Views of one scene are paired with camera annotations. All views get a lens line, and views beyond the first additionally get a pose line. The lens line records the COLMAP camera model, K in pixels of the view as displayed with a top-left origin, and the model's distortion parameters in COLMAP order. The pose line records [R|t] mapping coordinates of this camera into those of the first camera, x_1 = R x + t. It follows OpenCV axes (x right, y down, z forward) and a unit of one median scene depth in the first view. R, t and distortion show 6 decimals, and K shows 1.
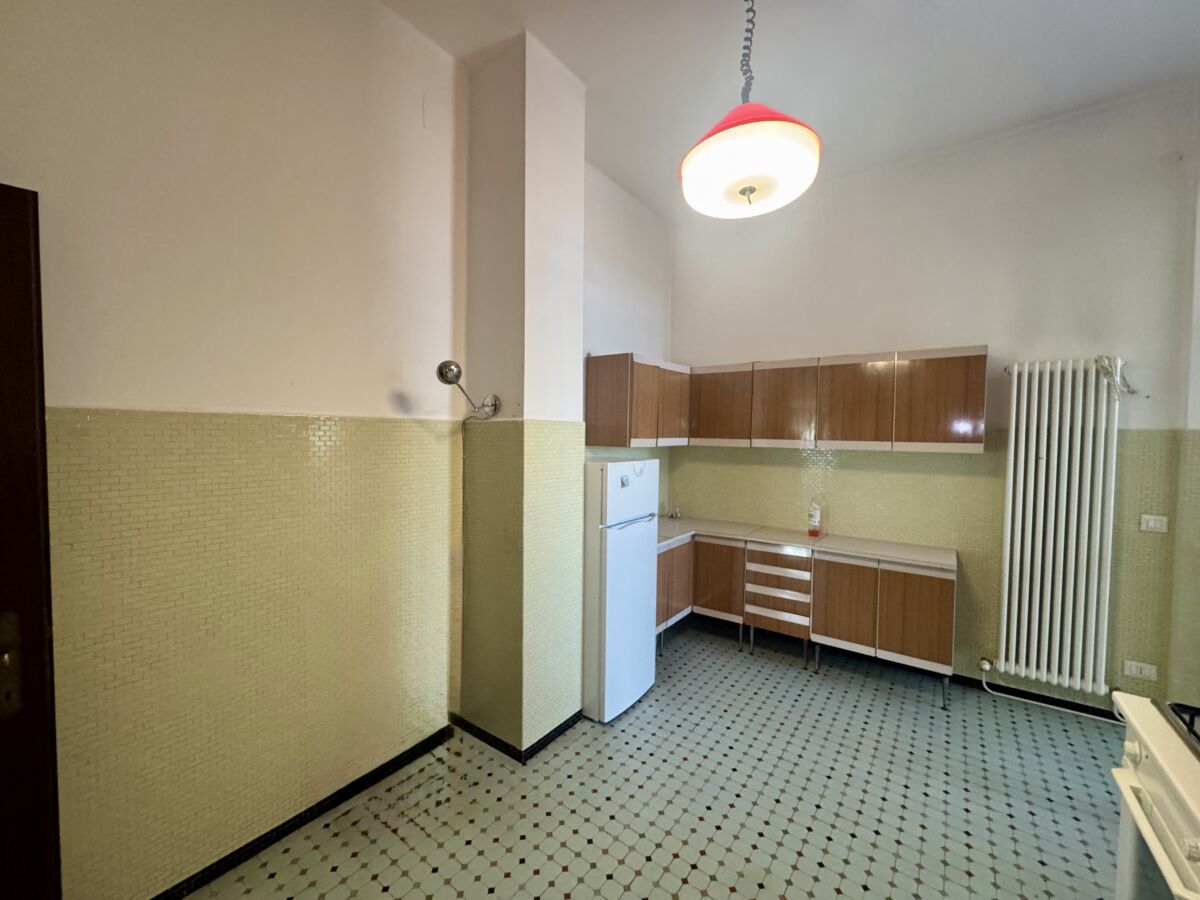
lens RADIAL K [[477.6, 0, 598.4], [0, 477.6, 449.6], [0, 0, 1]] dist [-0.001619, -0.000339]
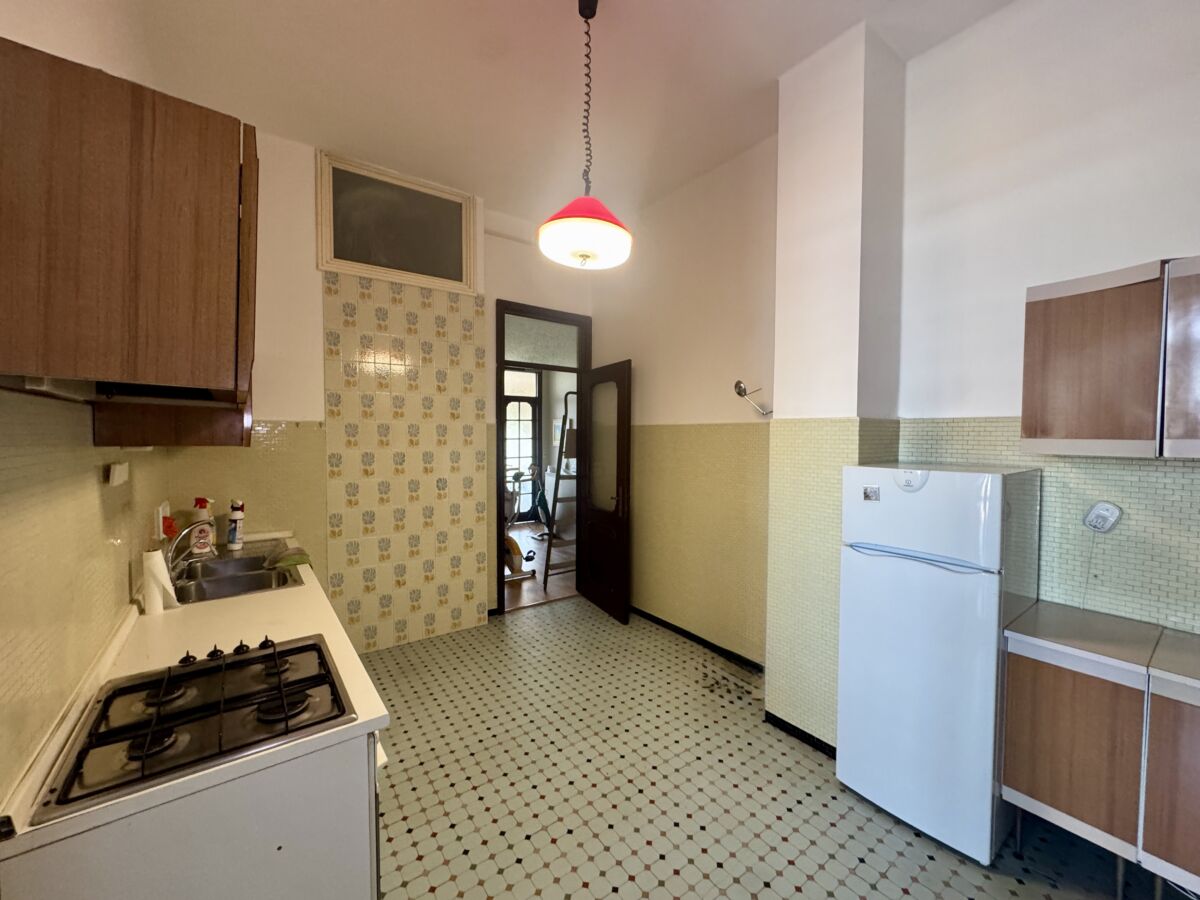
lens RADIAL K [[477.6, 0, 598.4], [0, 477.6, 449.6], [0, 0, 1]] dist [-0.001619, -0.000339]
pose [[-0.299412, 0.018807, -0.953939, 1.032255], [-0.037876, 0.998783, 0.031579, -0.011686], [0.953372, 0.045587, -0.298335, 0.924369]]
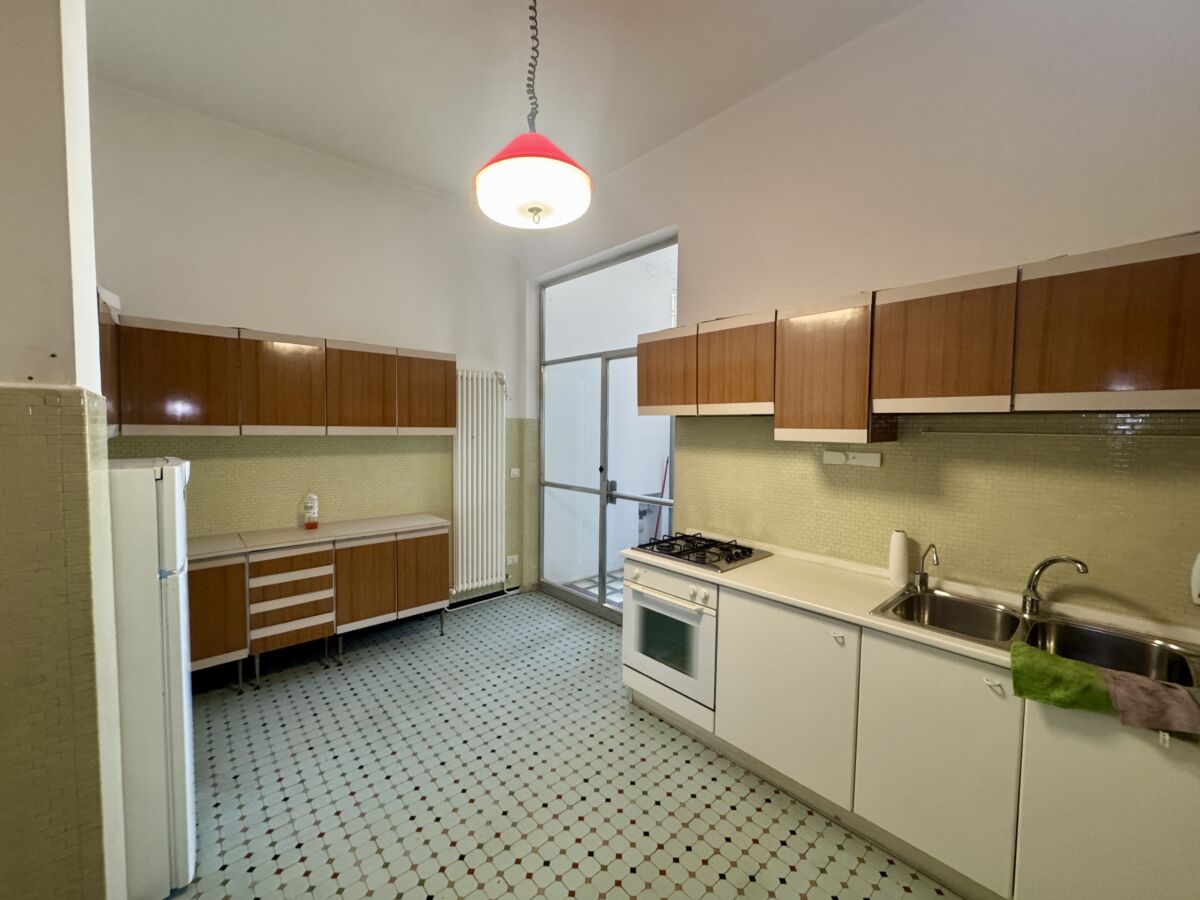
lens RADIAL K [[477.6, 0, 598.4], [0, 477.6, 449.6], [0, 0, 1]] dist [-0.001619, -0.000339]
pose [[0.206319, -0.056499, 0.976852, -0.504211], [0.022896, 0.998337, 0.052906, -0.015135], [-0.978217, 0.011451, 0.207270, 0.384399]]
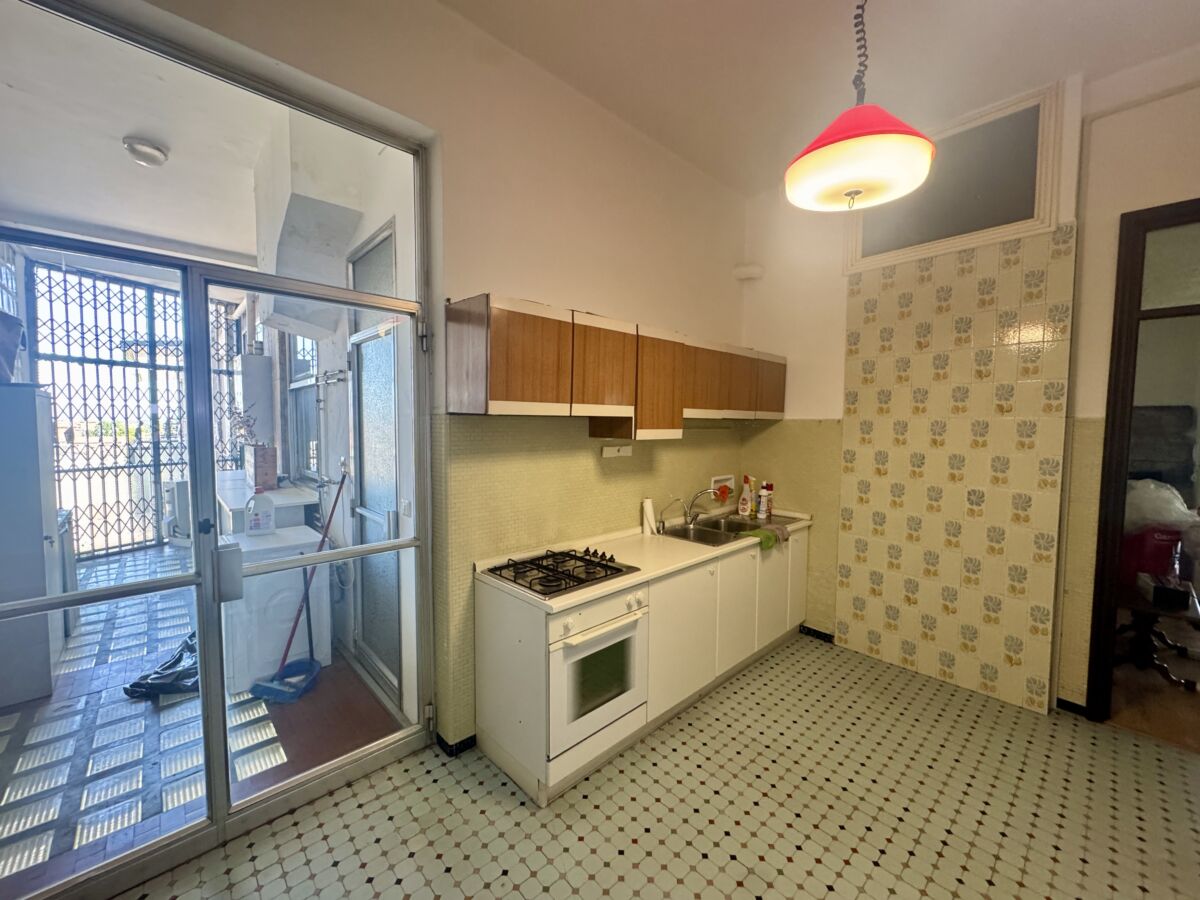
lens RADIAL K [[477.6, 0, 598.4], [0, 477.6, 449.6], [0, 0, 1]] dist [-0.001619, -0.000339]
pose [[-0.982236, -0.027918, 0.185560, 0.401492], [-0.011069, 0.995769, 0.091222, -0.052372], [-0.187321, 0.087547, -0.978390, 1.337773]]
